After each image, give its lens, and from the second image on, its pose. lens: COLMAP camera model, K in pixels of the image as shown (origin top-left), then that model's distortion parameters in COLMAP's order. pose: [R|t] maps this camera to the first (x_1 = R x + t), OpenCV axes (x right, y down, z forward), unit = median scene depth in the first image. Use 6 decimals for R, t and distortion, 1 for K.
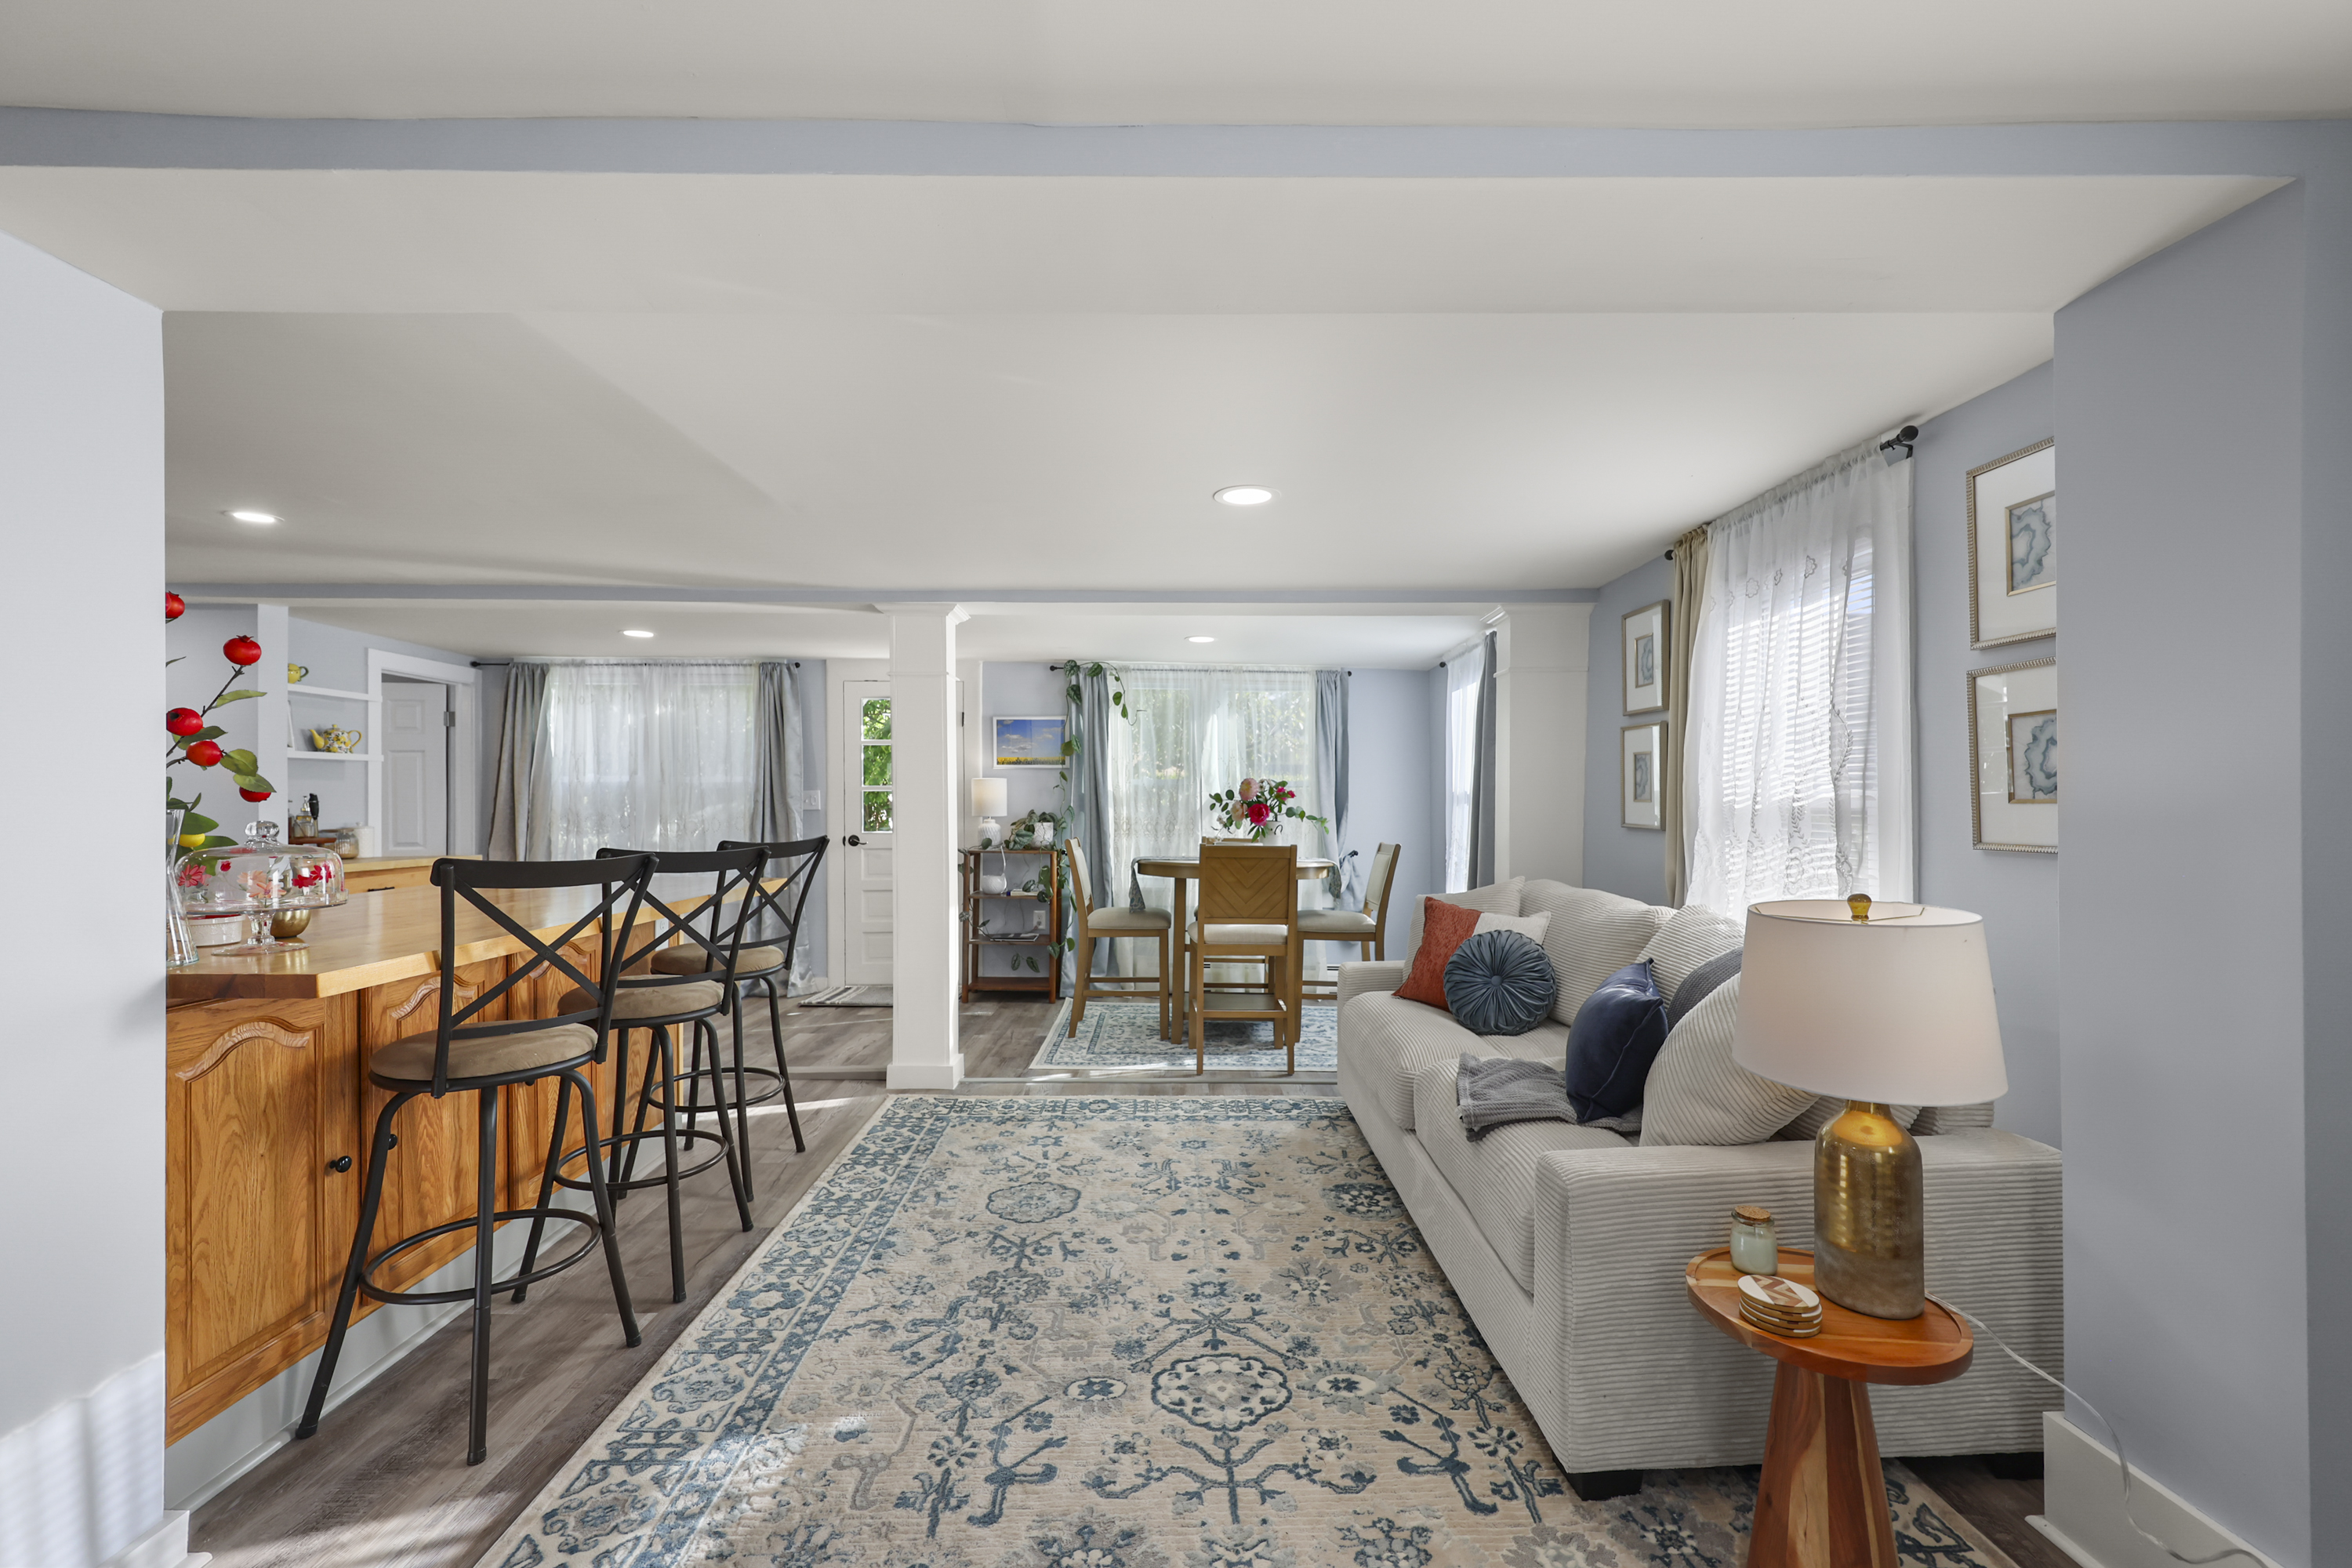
lens RADIAL K [[968.1, 0, 1189.6], [0, 968.1, 799.8], [0, 0, 1]] dist [-0.001645, -0.000122]
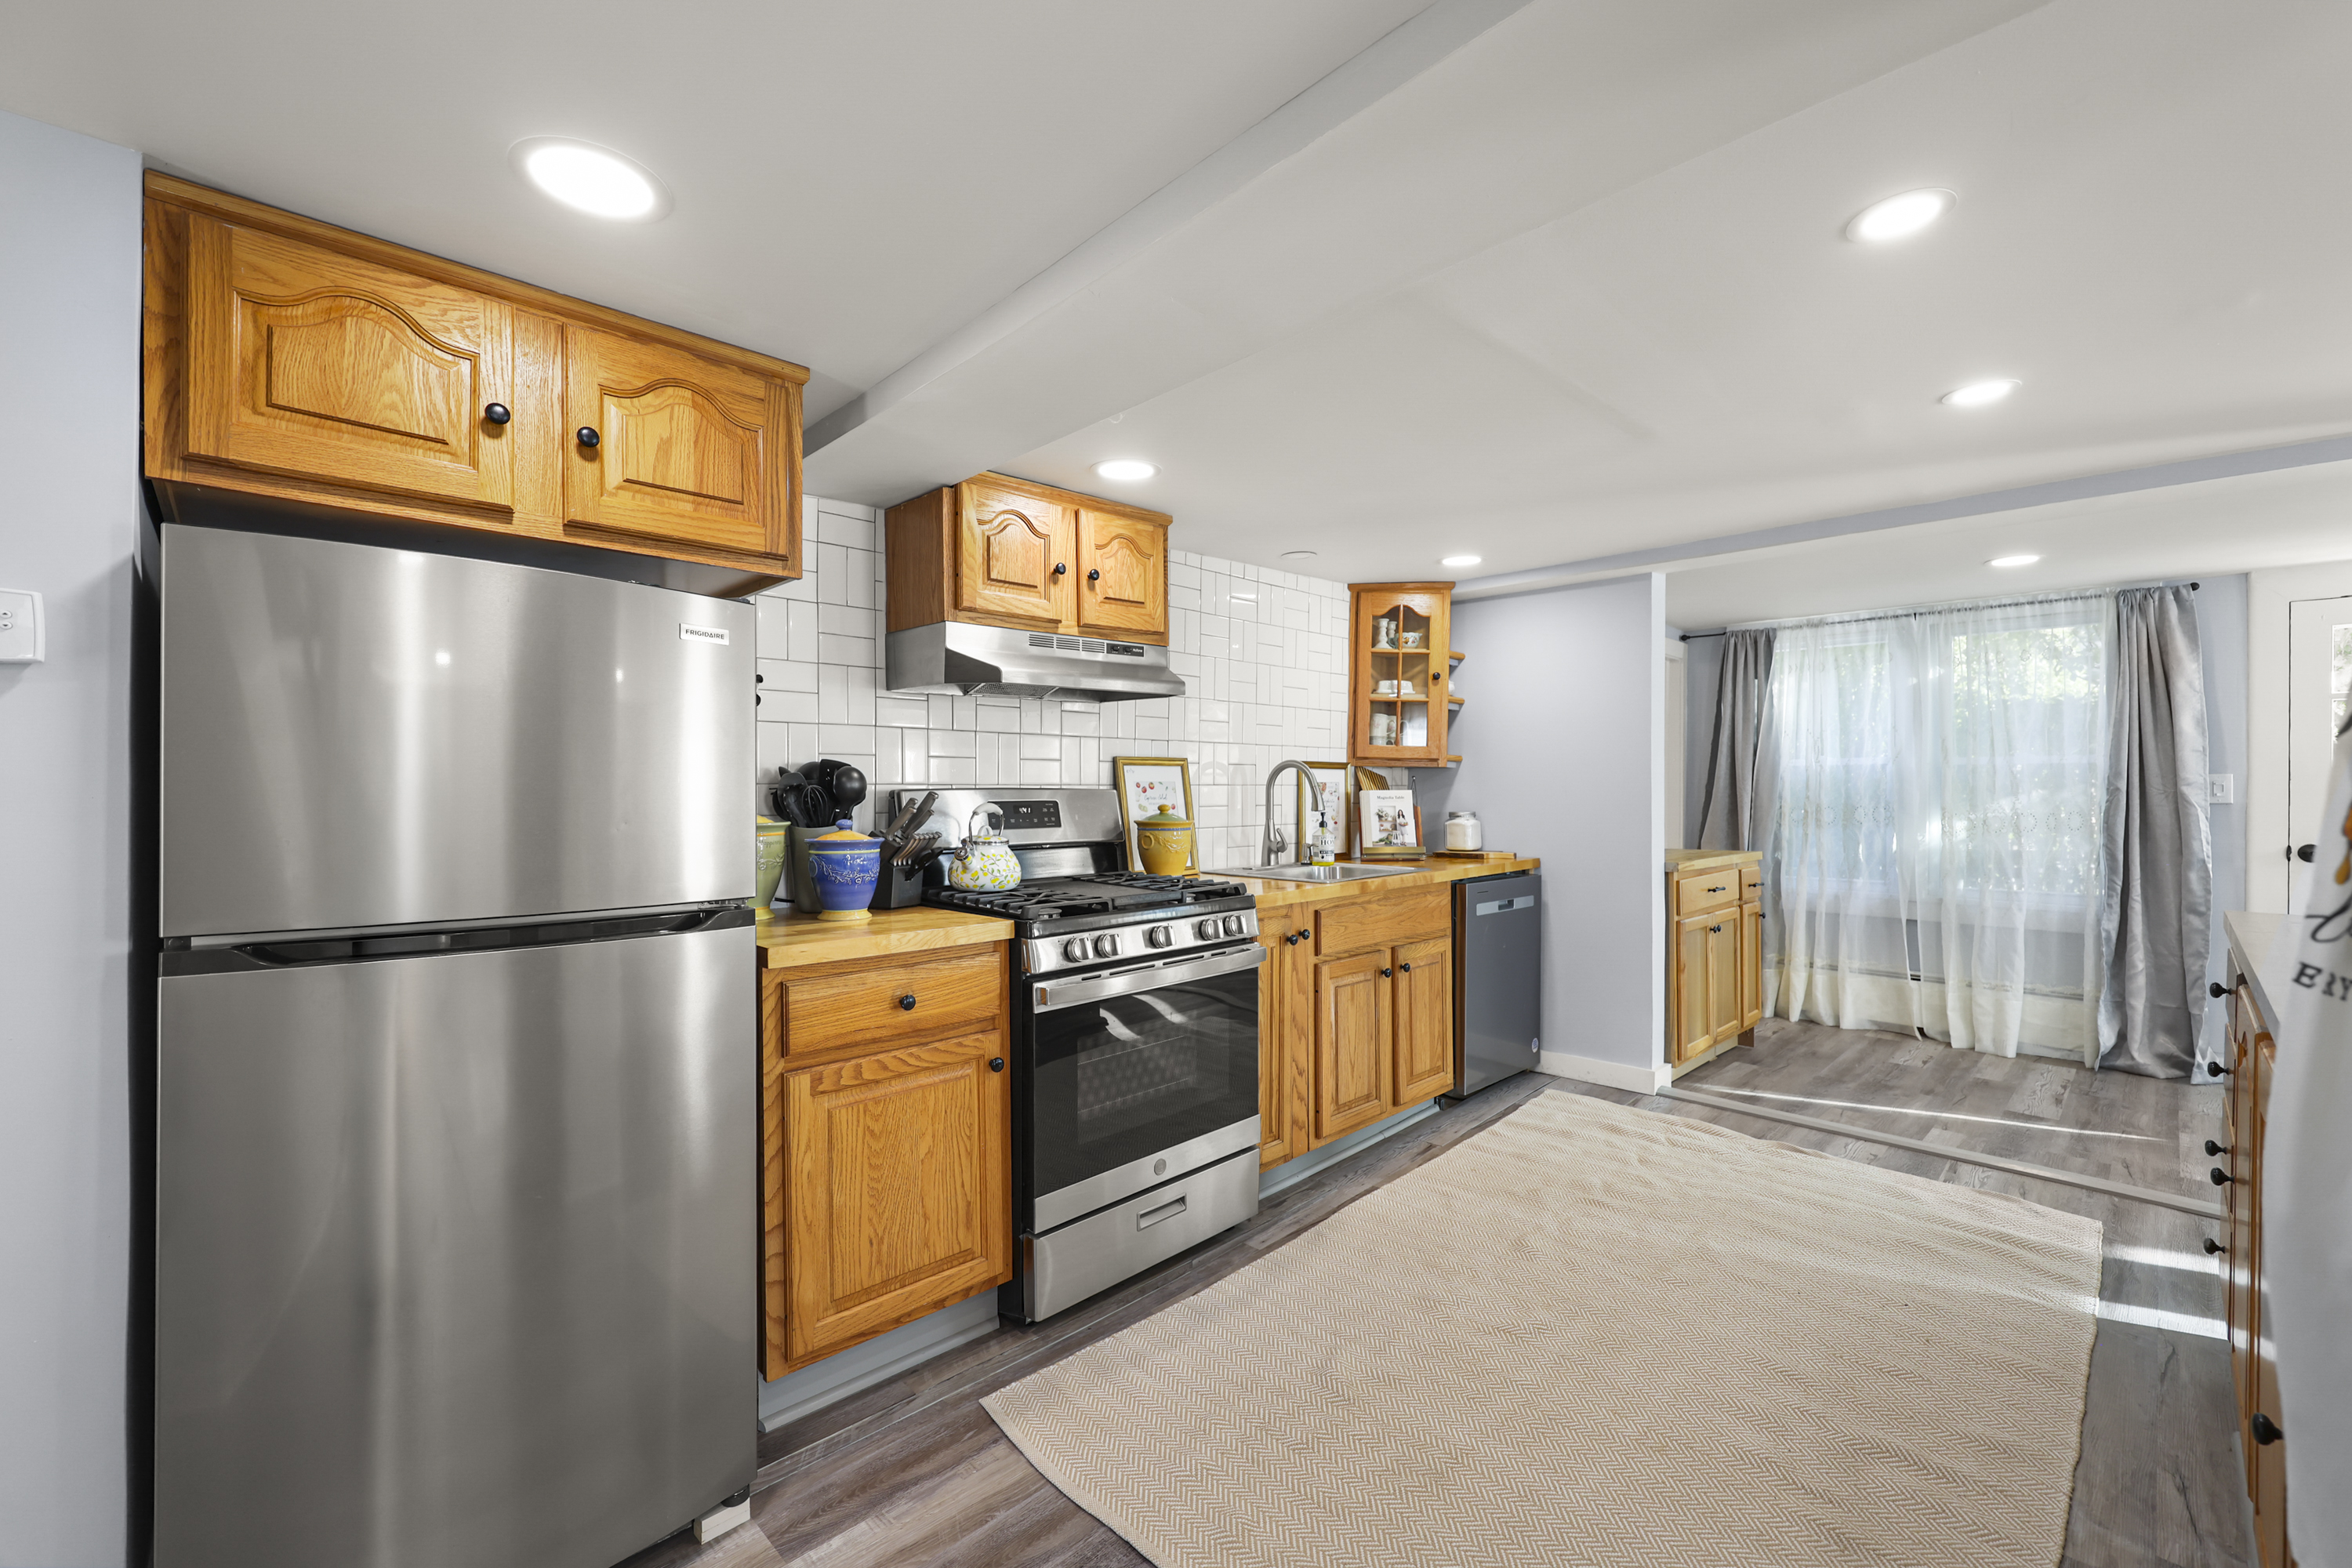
lens RADIAL K [[959.8, 0, 1184.9], [0, 959.8, 794.8], [0, 0, 1]] dist [-0.000433, -0.000109]
pose [[0.683489, 0.009493, -0.729899, -0.711950], [-0.002167, 0.999937, 0.010976, -0.002472], [0.729958, -0.005920, 0.683467, 0.072390]]
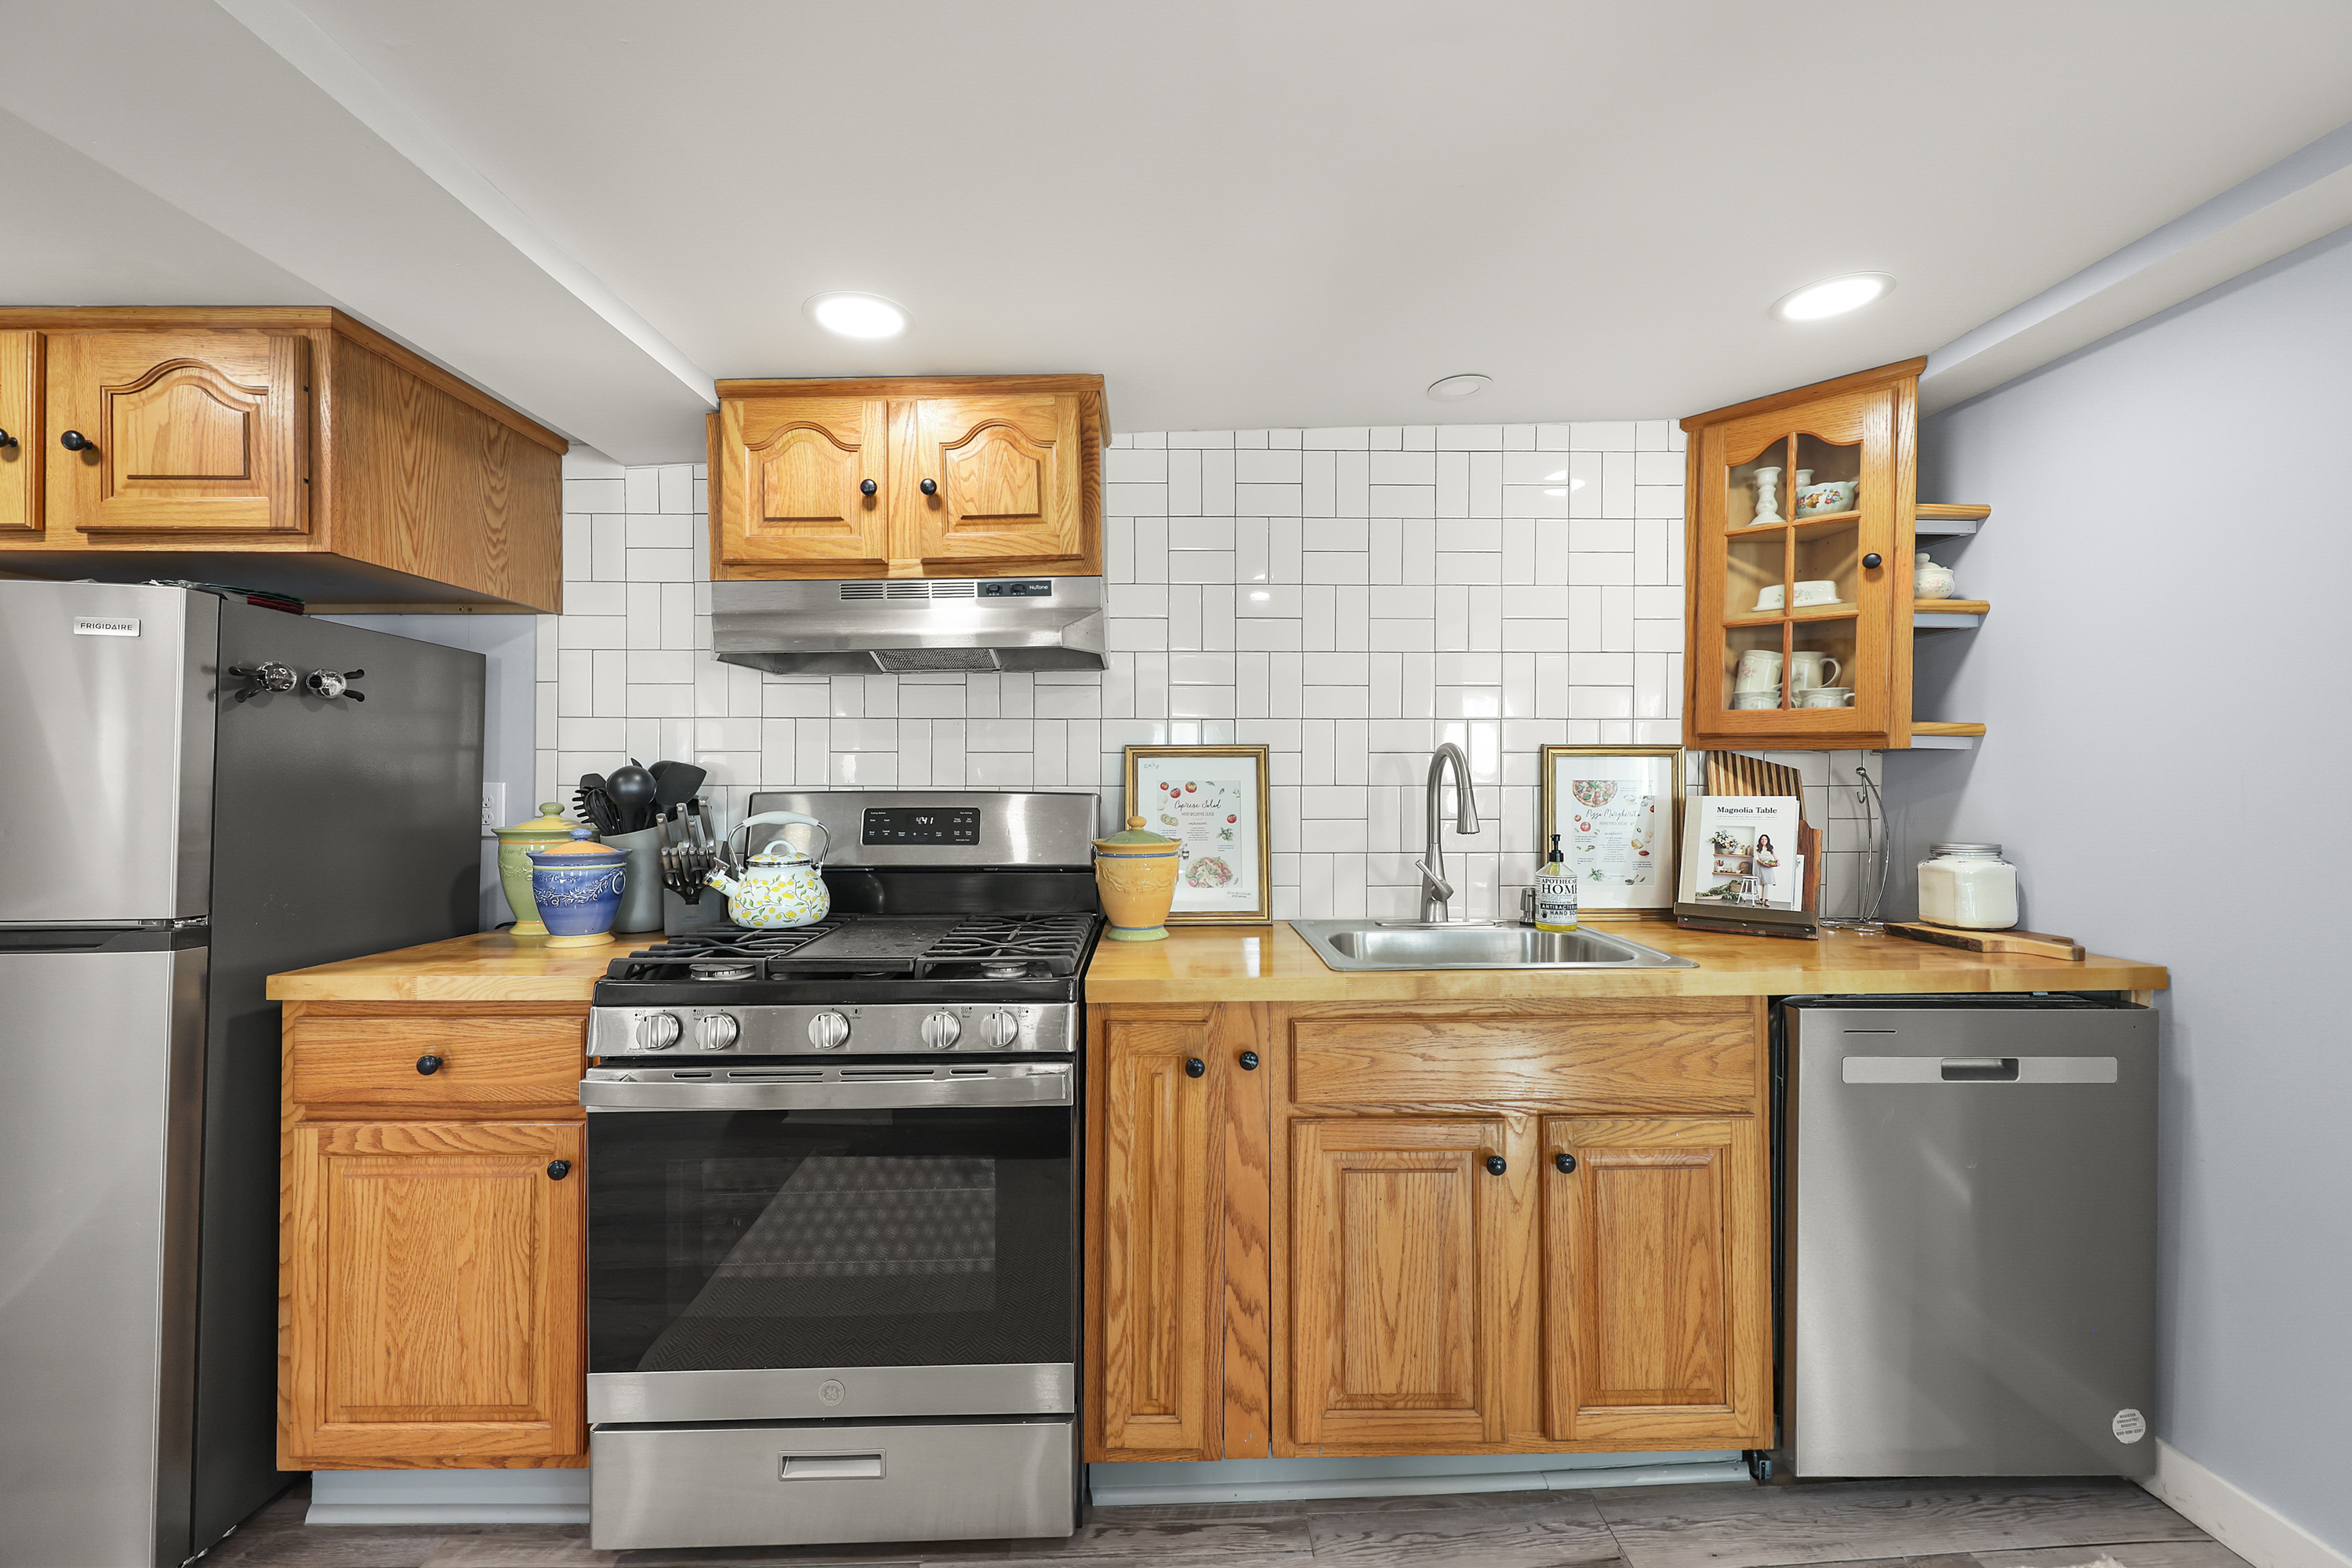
lens RADIAL K [[947.1, 0, 1178.5], [0, 947.1, 779.3], [0, 0, 1]] dist [0.000676, 0.000147]
pose [[-0.007097, 0.003697, -0.999968, -0.795268], [0.000538, 0.999993, 0.003693, -0.008526], [0.999975, -0.000512, -0.007099, 0.692135]]
